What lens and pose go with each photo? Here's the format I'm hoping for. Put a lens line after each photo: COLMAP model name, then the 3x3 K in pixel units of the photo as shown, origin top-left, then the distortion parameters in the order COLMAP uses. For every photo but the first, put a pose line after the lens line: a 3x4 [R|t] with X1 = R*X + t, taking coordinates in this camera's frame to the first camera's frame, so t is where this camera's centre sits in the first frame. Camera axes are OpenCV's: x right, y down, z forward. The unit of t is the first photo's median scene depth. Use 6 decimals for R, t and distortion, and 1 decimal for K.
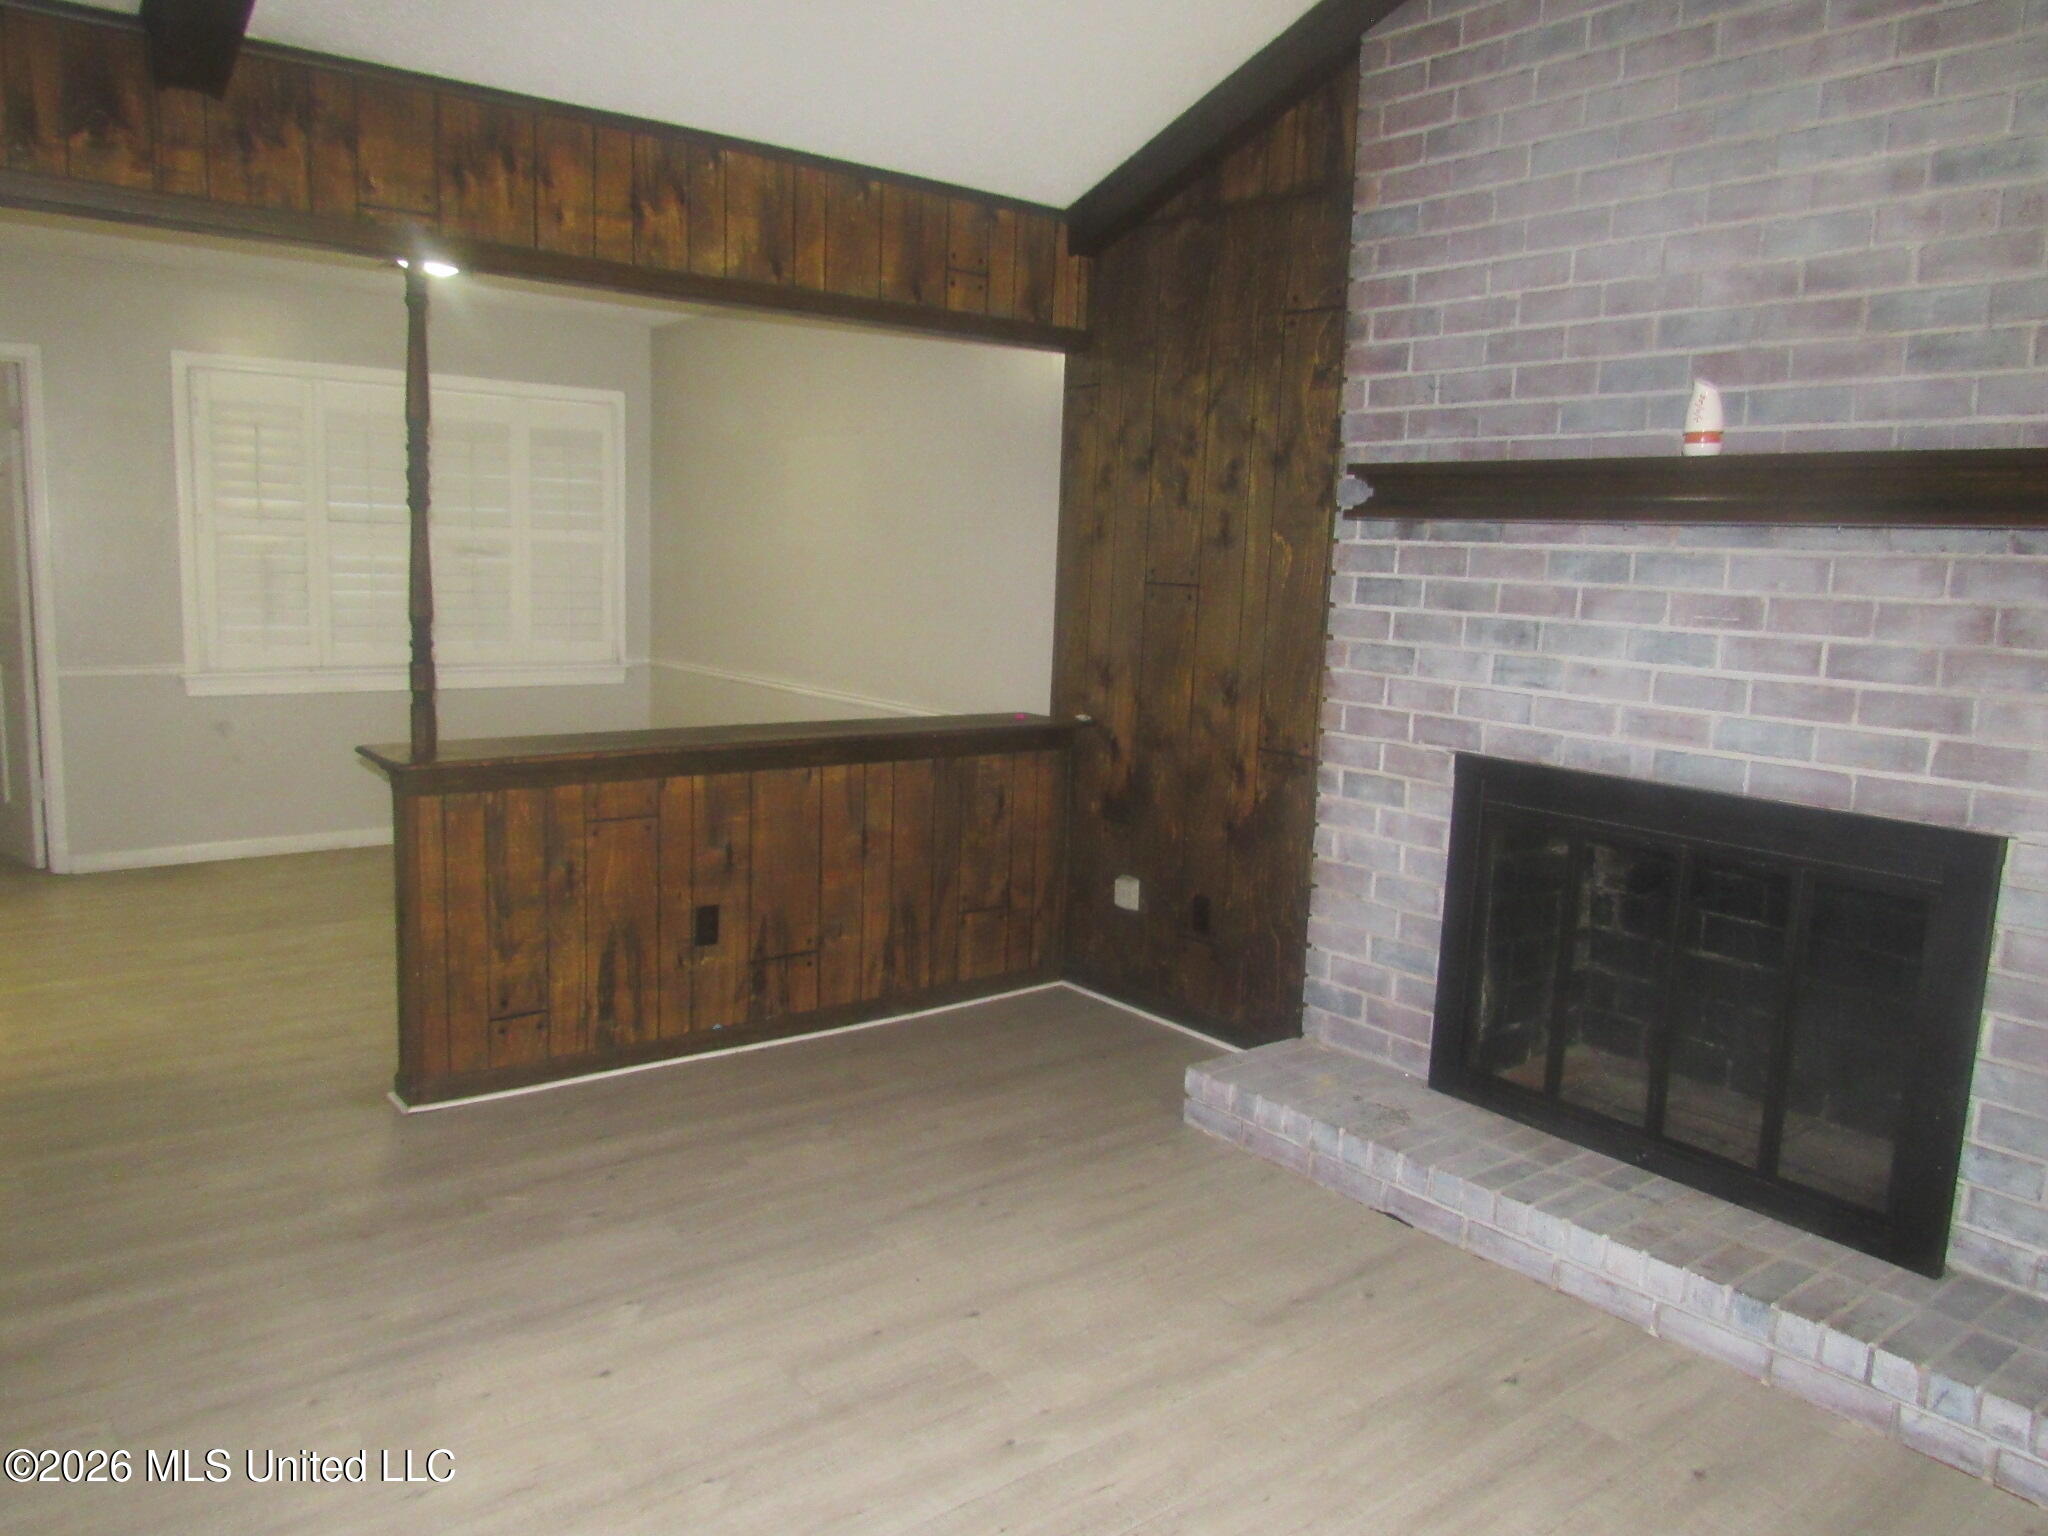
lens RADIAL K [[1467.4, 0, 1024.0], [0, 1467.4, 777.3], [0, 0, 1]] dist [-0.022828, 0.003370]
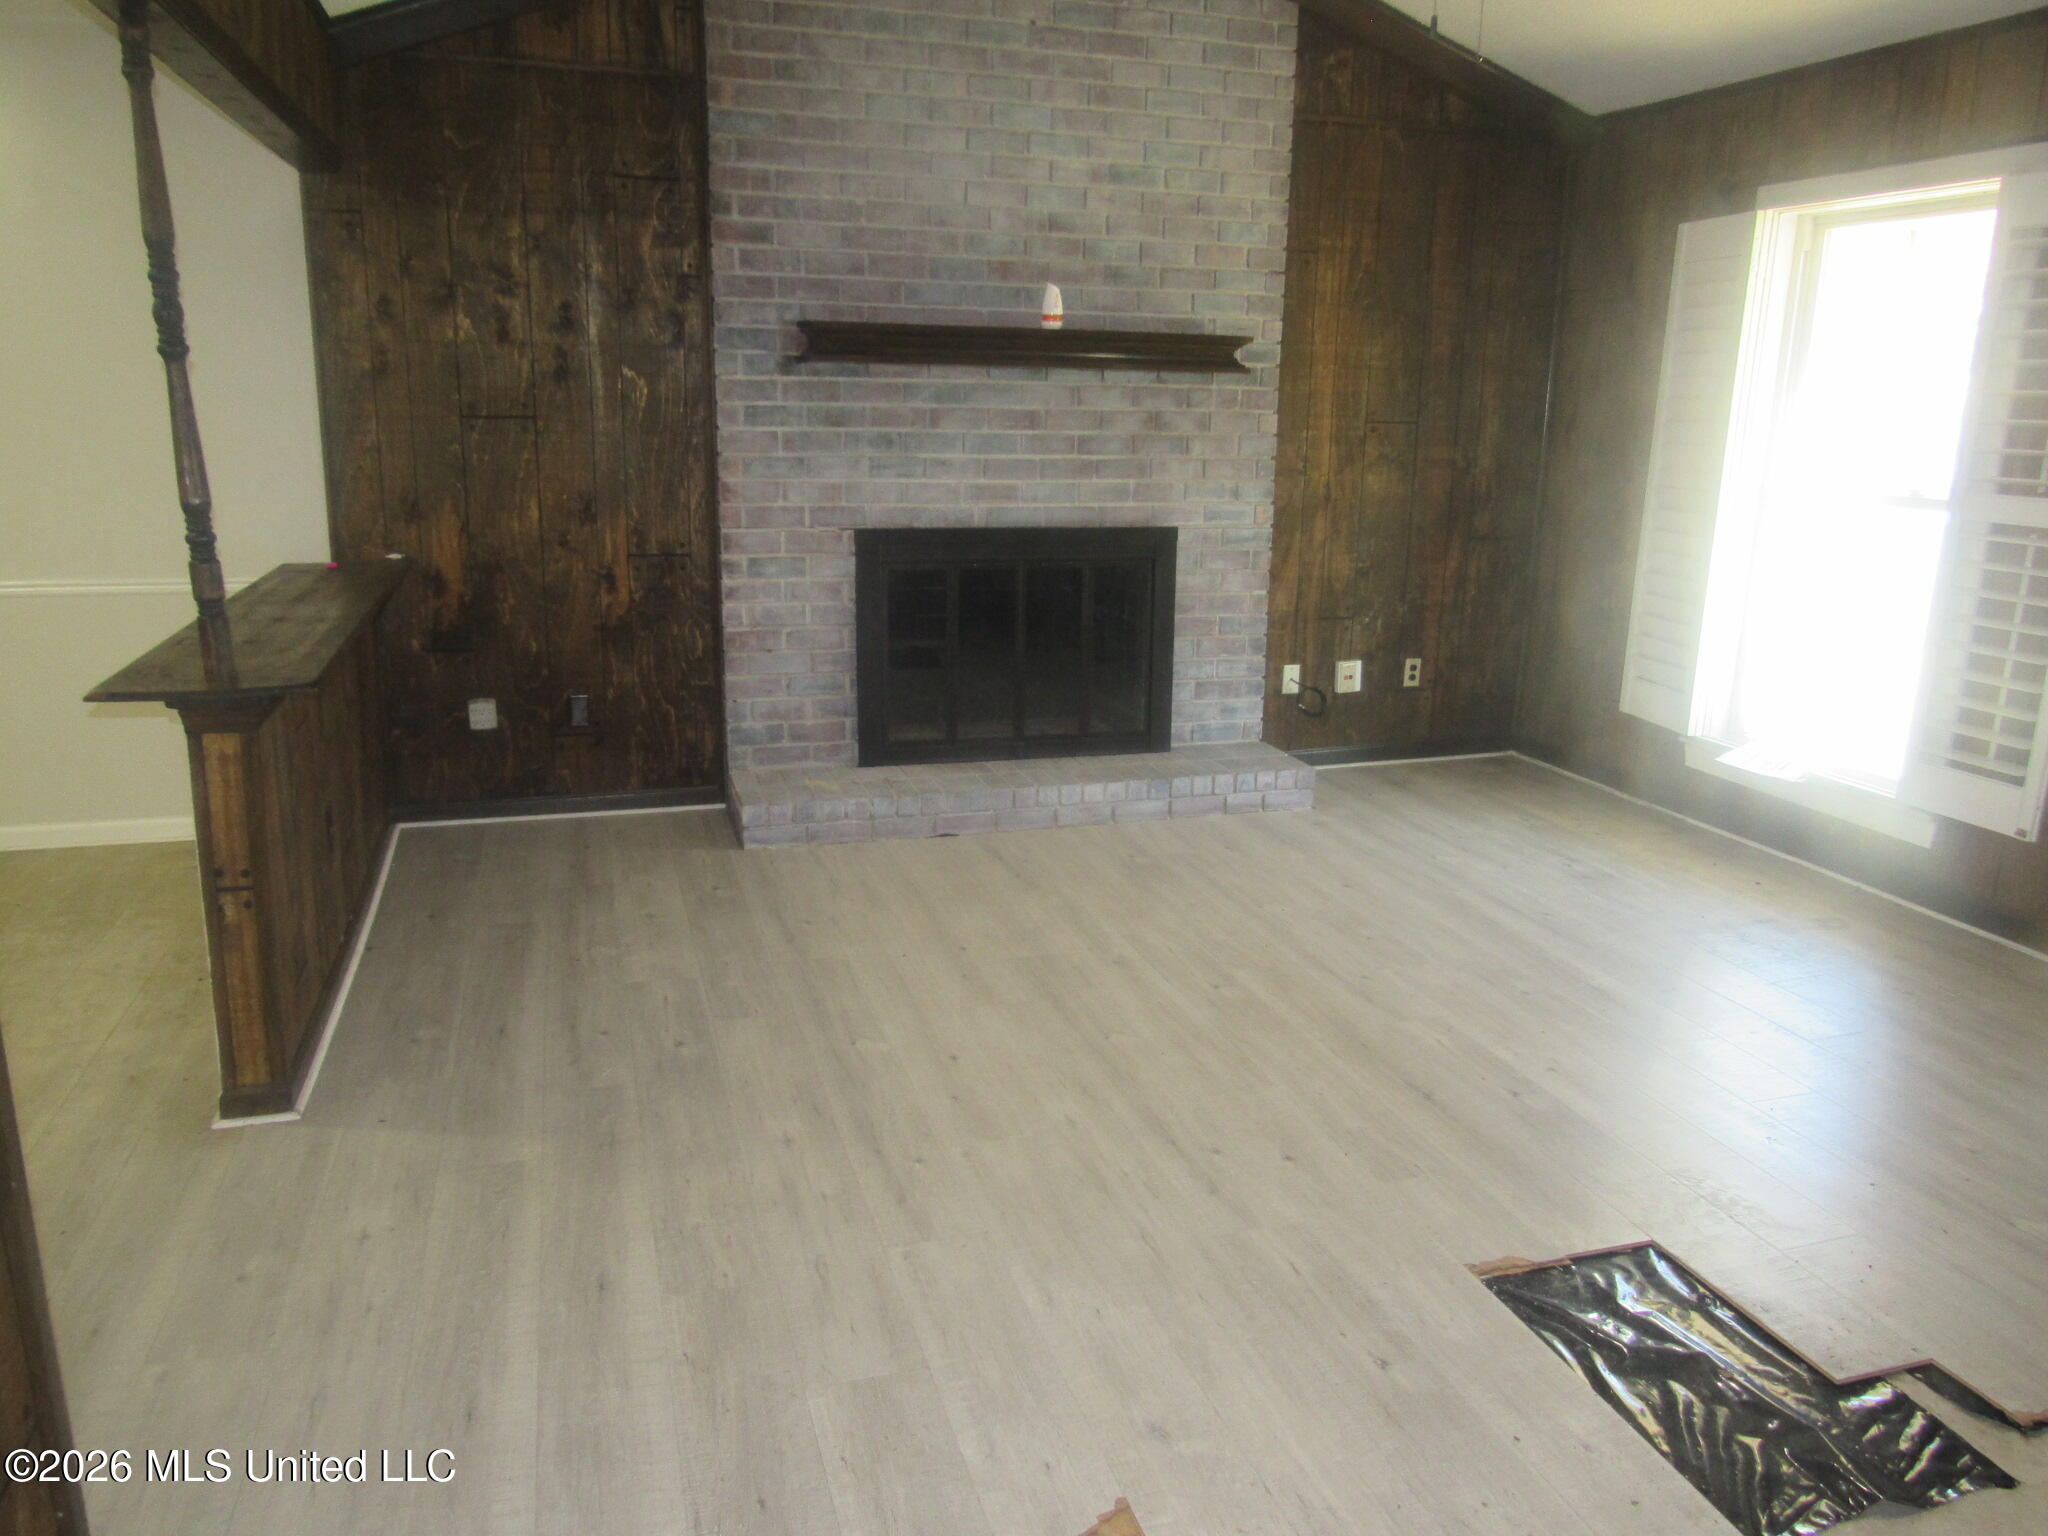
lens RADIAL K [[1467.4, 0, 1024.6], [0, 1467.4, 777.2], [0, 0, 1]] dist [-0.022828, 0.003370]
pose [[0.358116, -0.263449, 0.895739, -1.001610], [0.136218, 0.963844, 0.229020, -0.089524], [-0.923687, 0.040000, 0.381054, 0.318820]]
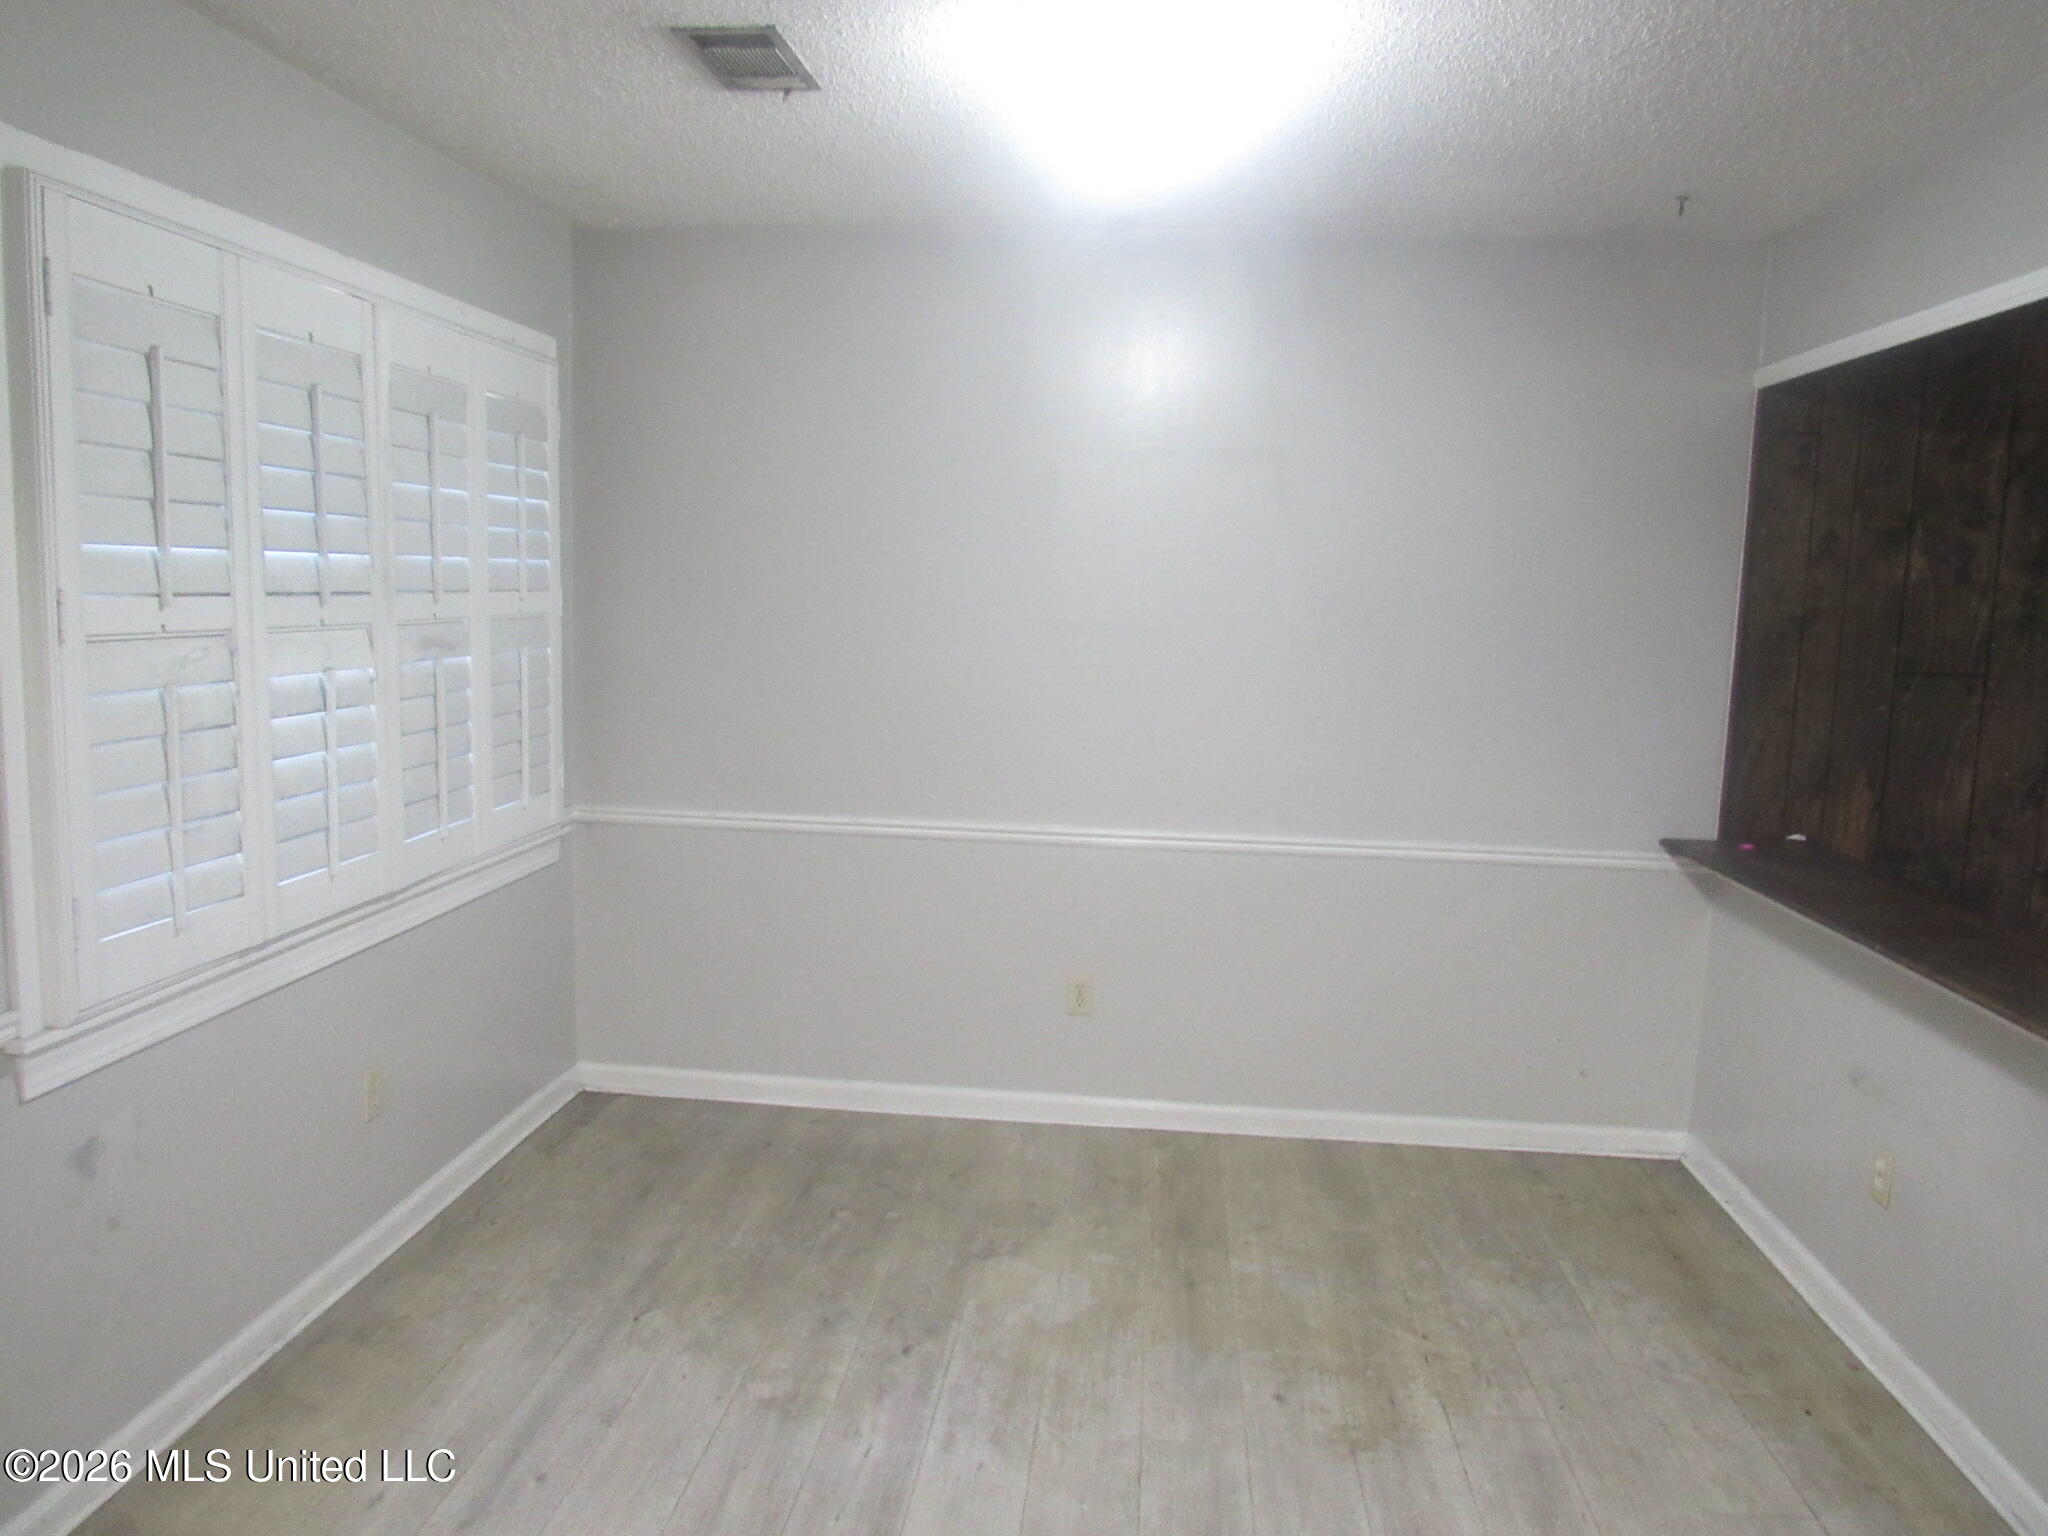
lens RADIAL K [[1467.4, 0, 1030.0], [0, 1467.4, 753.7], [0, 0, 1]] dist [-0.022828, 0.003370]
pose [[0.692521, -0.102183, 0.714125, -1.135203], [0.105740, 0.993604, 0.039633, -0.224544], [-0.713607, 0.048065, 0.698896, 1.001709]]
